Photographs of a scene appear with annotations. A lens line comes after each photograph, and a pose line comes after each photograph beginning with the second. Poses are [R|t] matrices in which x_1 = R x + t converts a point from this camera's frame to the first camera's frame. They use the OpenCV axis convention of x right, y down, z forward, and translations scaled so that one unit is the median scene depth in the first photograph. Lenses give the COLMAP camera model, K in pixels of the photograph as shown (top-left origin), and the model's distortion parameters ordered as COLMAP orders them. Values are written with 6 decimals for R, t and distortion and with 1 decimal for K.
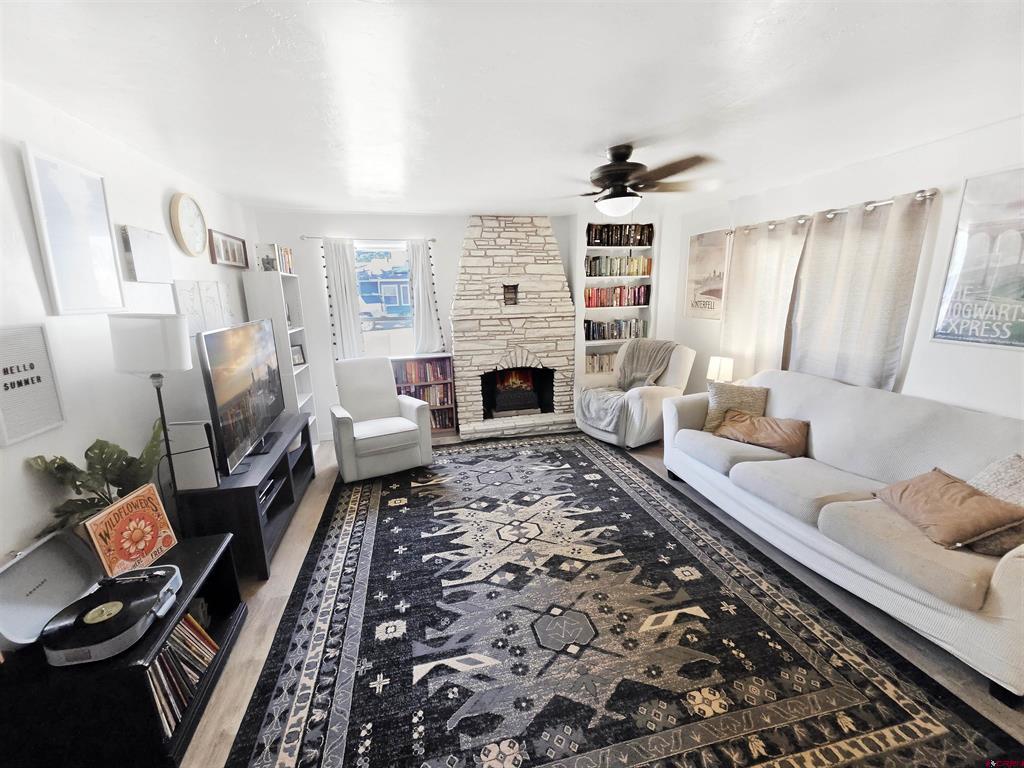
lens RADIAL K [[421.0, 0, 506.8], [0, 421.0, 385.2], [0, 0, 1]] dist [0.001500, -0.000077]
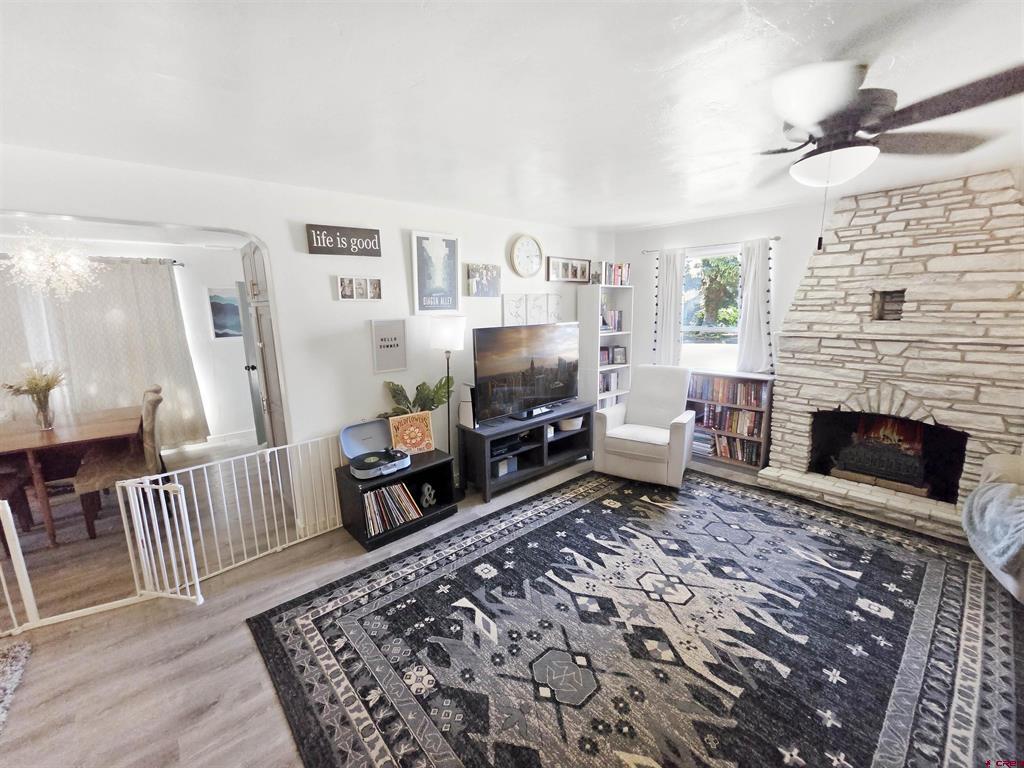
lens RADIAL K [[421.0, 0, 506.8], [0, 421.0, 385.2], [0, 0, 1]] dist [0.001500, -0.000077]
pose [[0.467588, 0.175706, -0.866307, 0.488299], [-0.187337, 0.977481, 0.097140, -0.062758], [0.863867, 0.116870, 0.489975, 0.243740]]
